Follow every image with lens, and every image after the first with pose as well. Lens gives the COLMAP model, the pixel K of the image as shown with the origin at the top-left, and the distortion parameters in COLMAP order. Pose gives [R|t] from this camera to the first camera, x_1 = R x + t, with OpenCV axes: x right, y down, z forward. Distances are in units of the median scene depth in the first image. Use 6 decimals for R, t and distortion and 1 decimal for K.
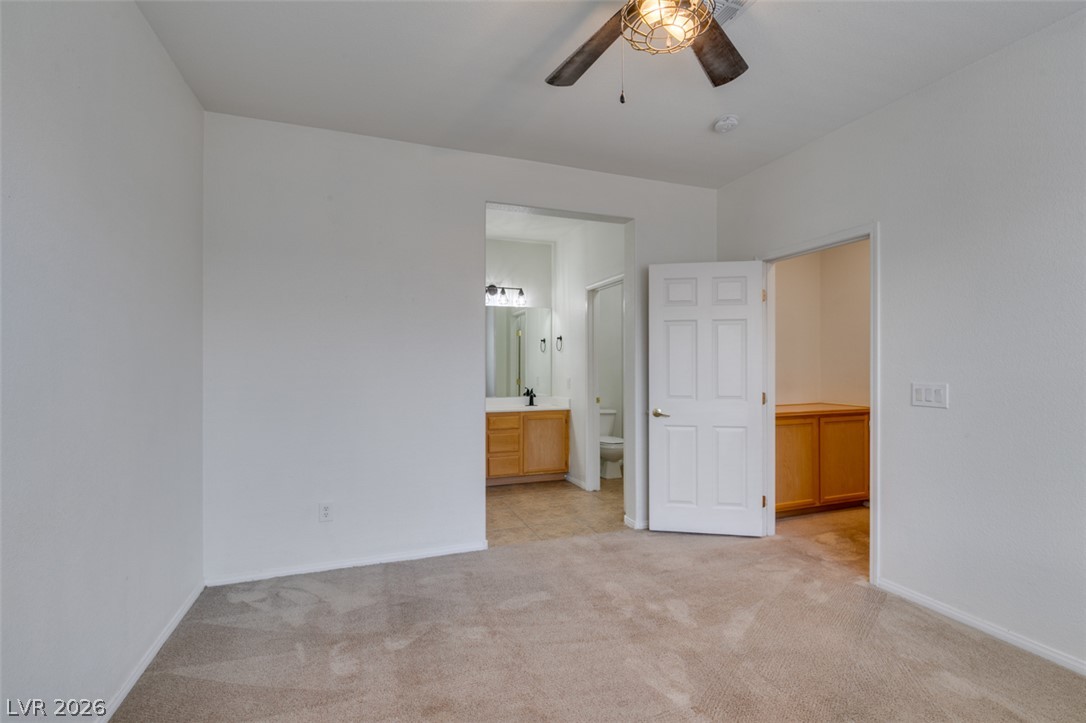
lens RADIAL K [[486.4, 0, 542.0], [0, 486.4, 366.8], [0, 0, 1]] dist [-0.000225, 0.000200]
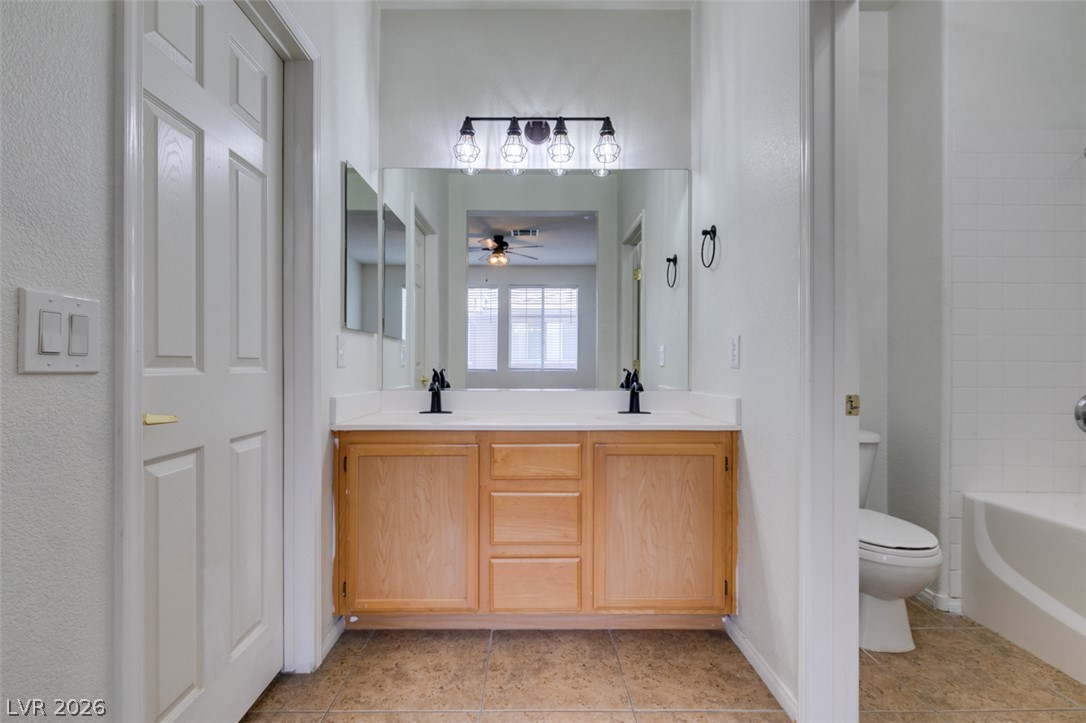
lens RADIAL K [[486.4, 0, 542.0], [0, 486.4, 366.8], [0, 0, 1]] dist [-0.000225, 0.000200]
pose [[0.947089, 0.003856, -0.320947, 0.035007], [-0.003884, 0.999992, 0.000552, 0.043051], [0.320946, 0.000724, 0.947097, 0.614456]]
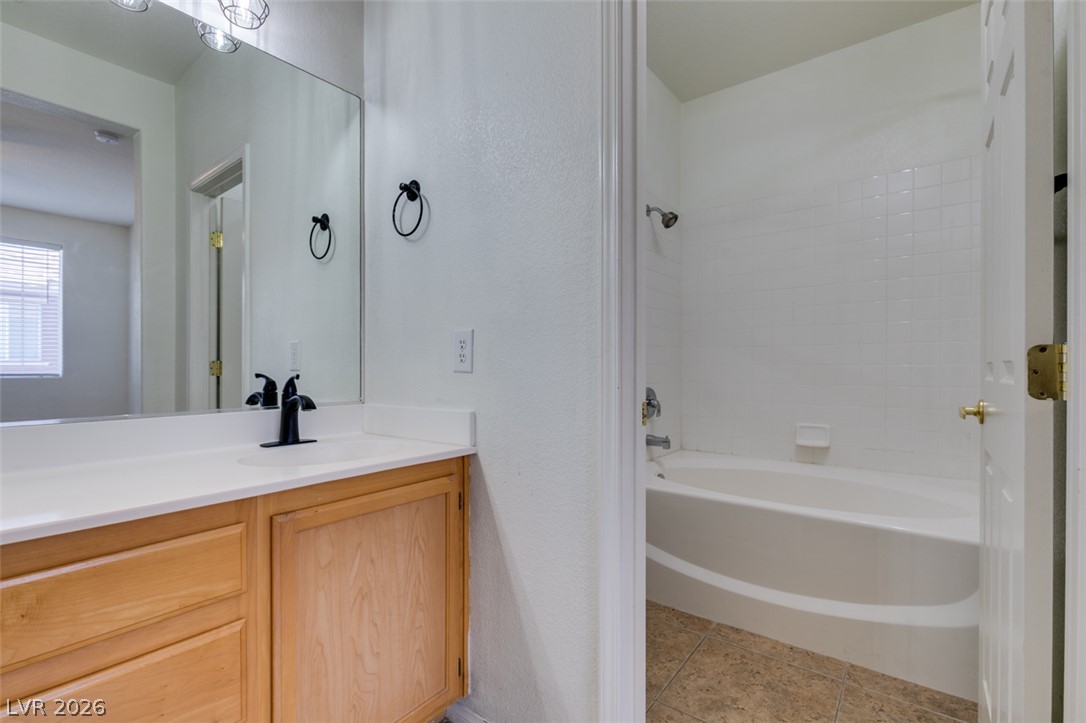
lens RADIAL K [[484.0, 0, 540.3], [0, 484.0, 371.7], [0, 0, 1]] dist [-0.000869, -0.000009]
pose [[0.846277, -0.003837, 0.532729, -0.046279], [0.001886, 0.999989, 0.004206, 0.042378], [-0.532739, -0.002555, 0.846276, 0.736264]]
